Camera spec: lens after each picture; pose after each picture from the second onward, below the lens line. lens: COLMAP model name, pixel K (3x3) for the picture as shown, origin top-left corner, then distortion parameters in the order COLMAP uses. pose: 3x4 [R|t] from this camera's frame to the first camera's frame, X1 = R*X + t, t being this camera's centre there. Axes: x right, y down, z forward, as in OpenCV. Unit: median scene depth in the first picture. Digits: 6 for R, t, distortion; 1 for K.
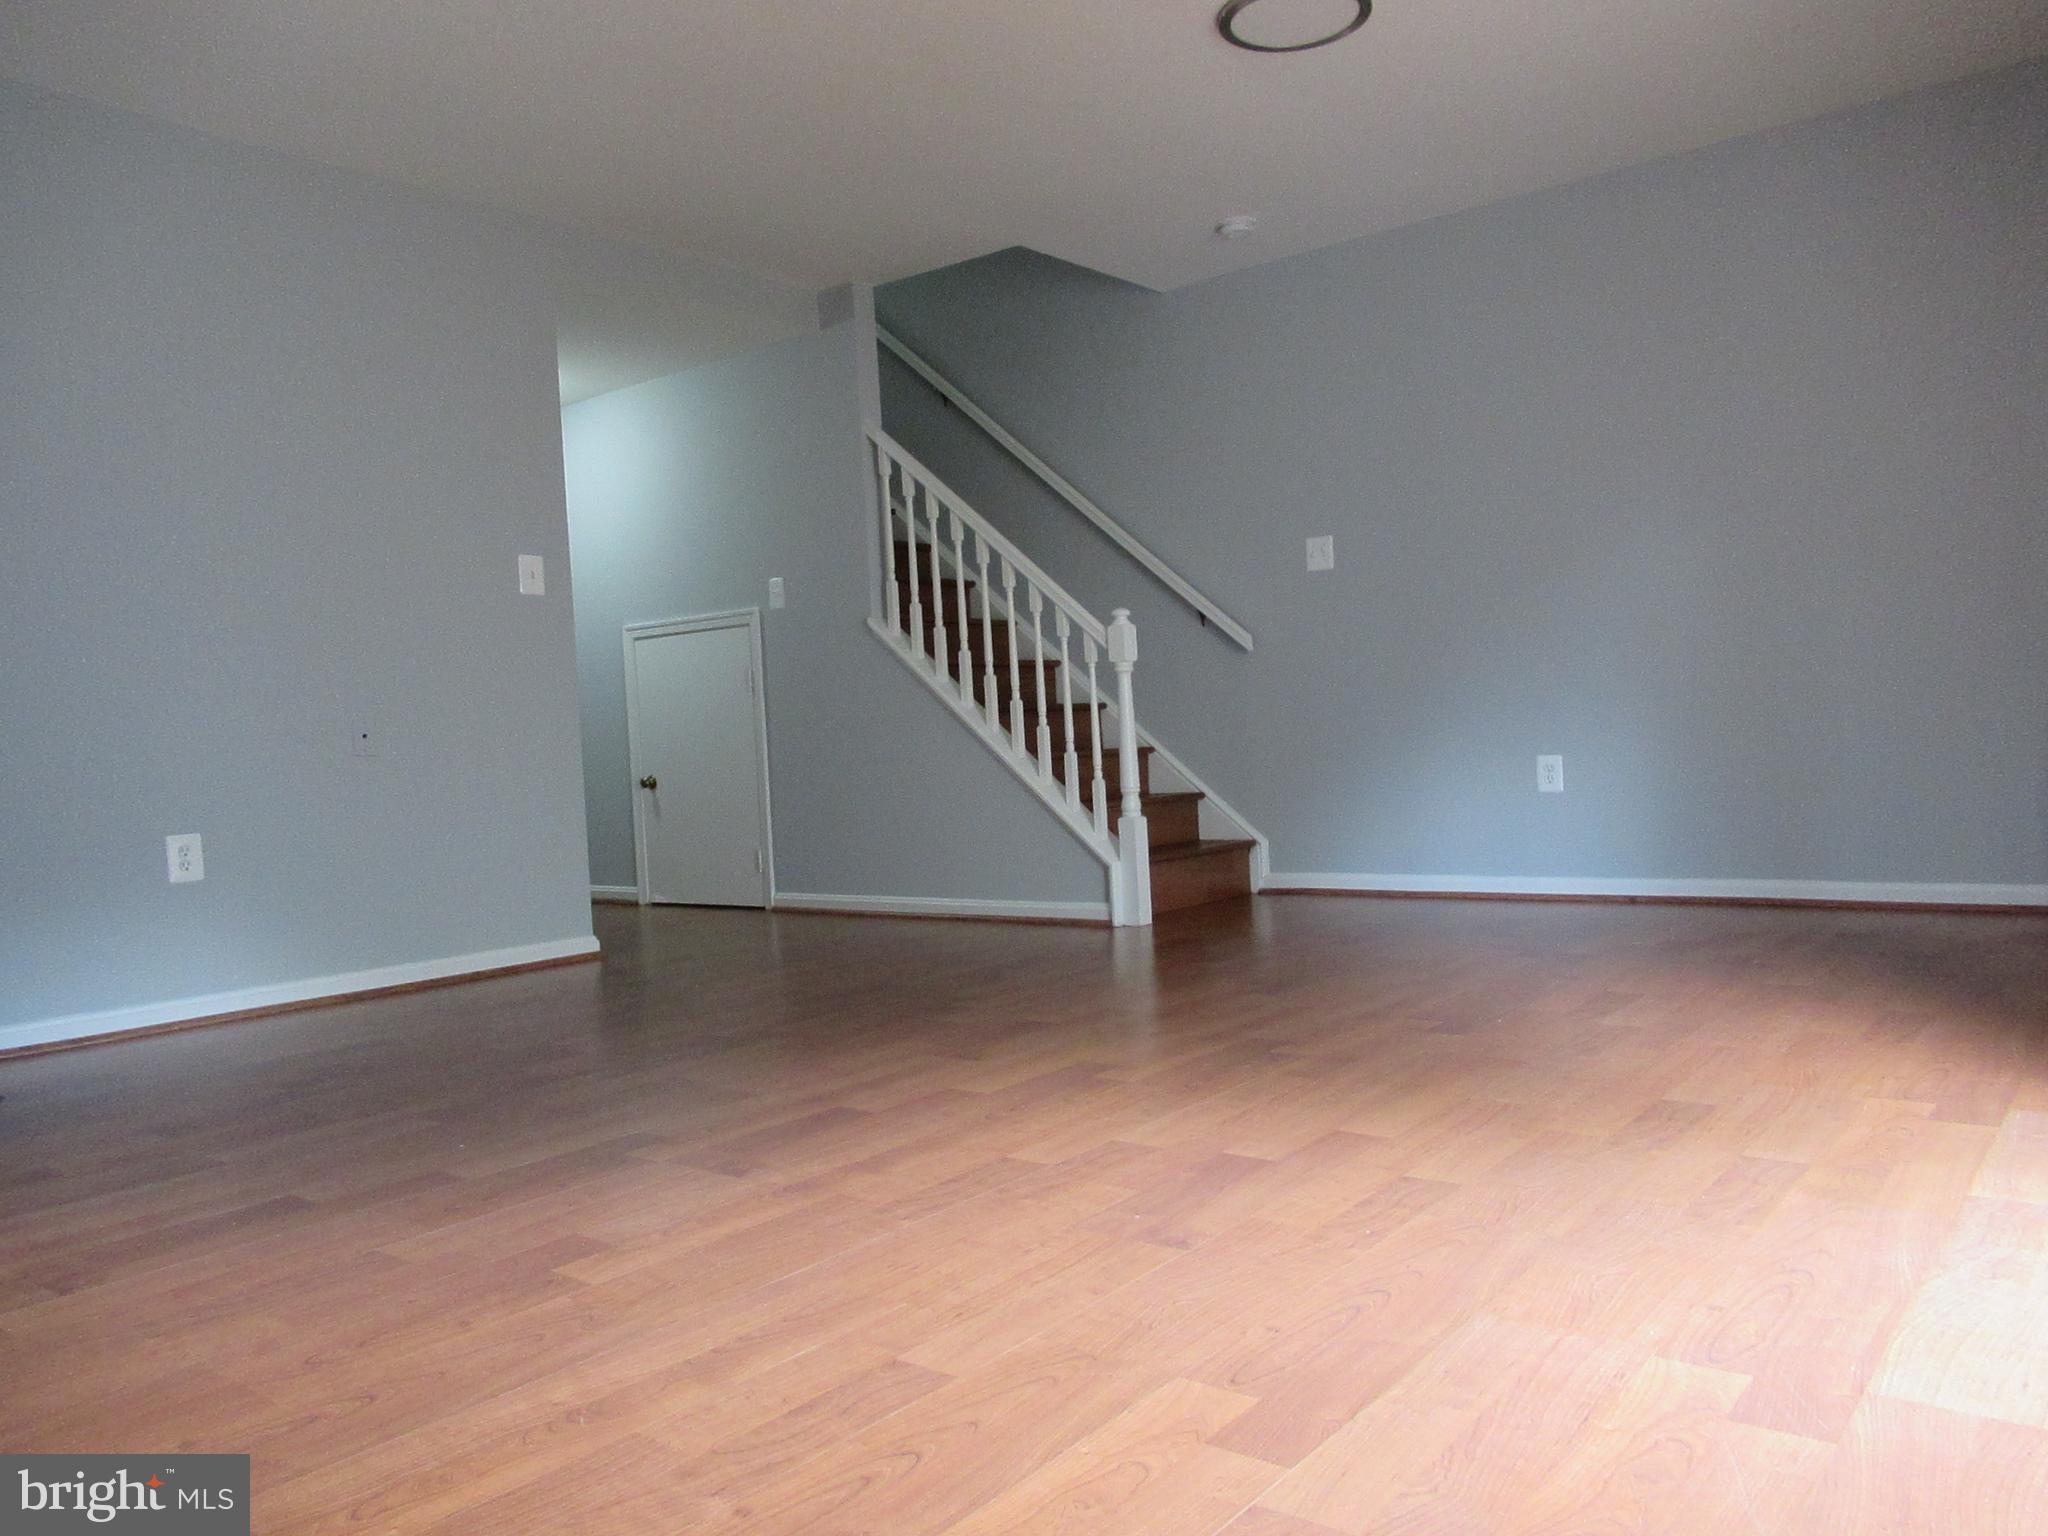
lens RADIAL K [[1527.1, 0, 1024.0], [0, 1527.1, 768.0], [0, 0, 1]] dist [-0.004154, 0.008250]
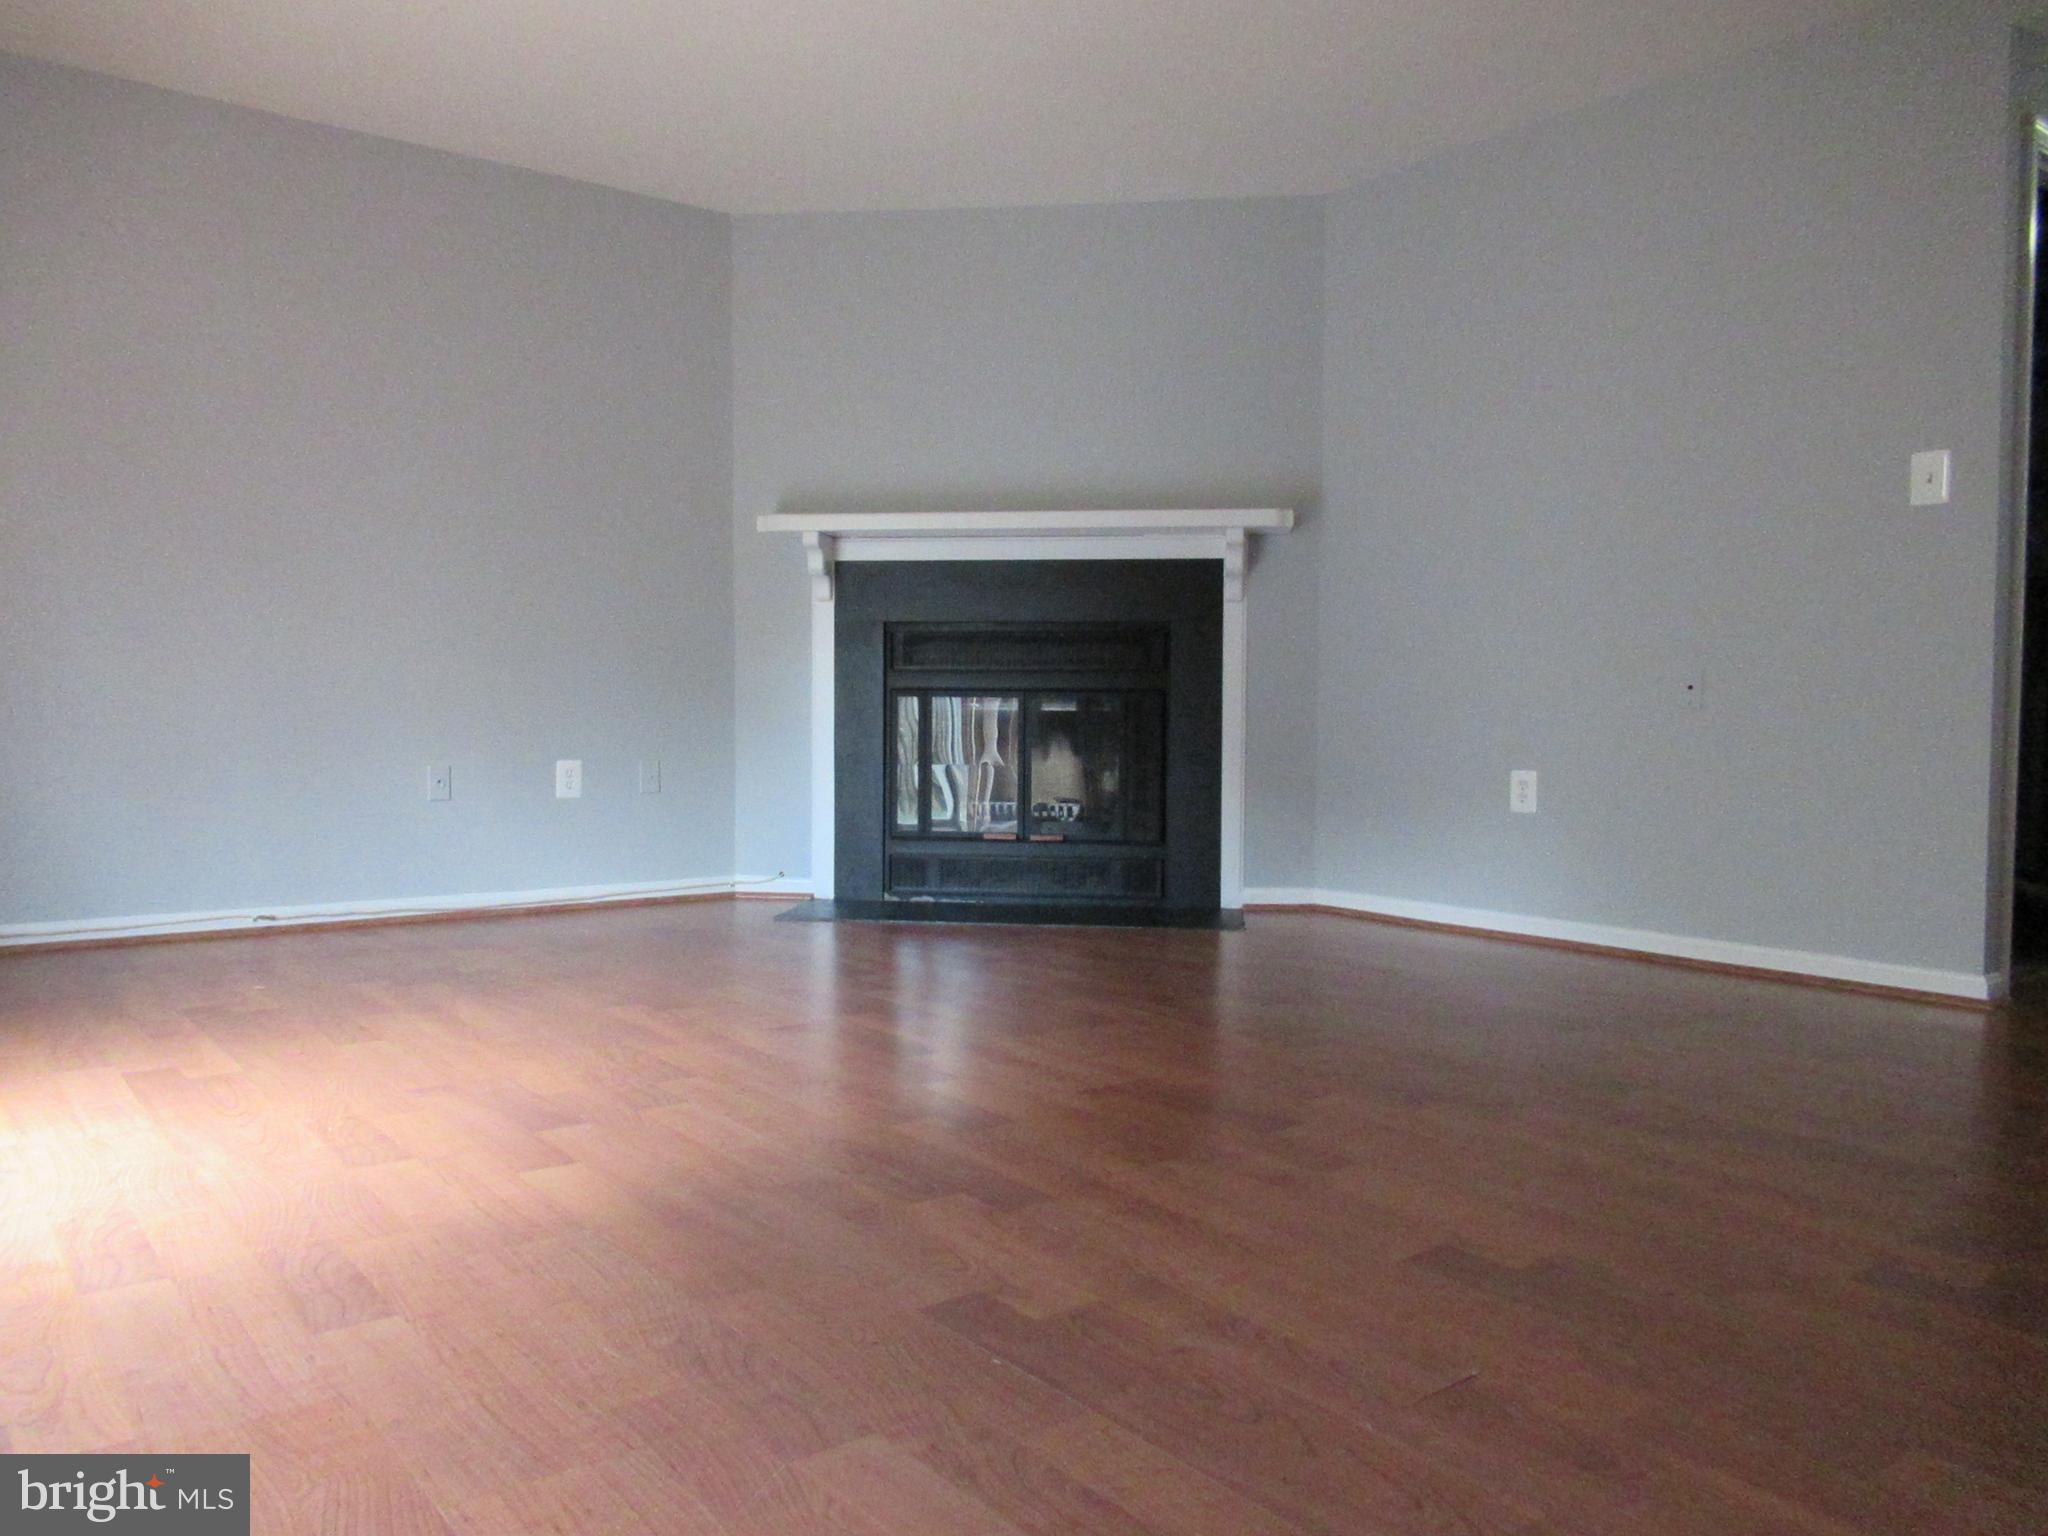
lens RADIAL K [[1516.5, 0, 1022.7], [0, 1516.5, 778.4], [0, 0, 1]] dist [-0.003689, -0.005111]
pose [[-0.248932, 0.095328, -0.963818, 0.623481], [-0.011428, 0.994786, 0.101343, -0.060013], [0.968454, 0.036242, -0.246545, 0.912783]]
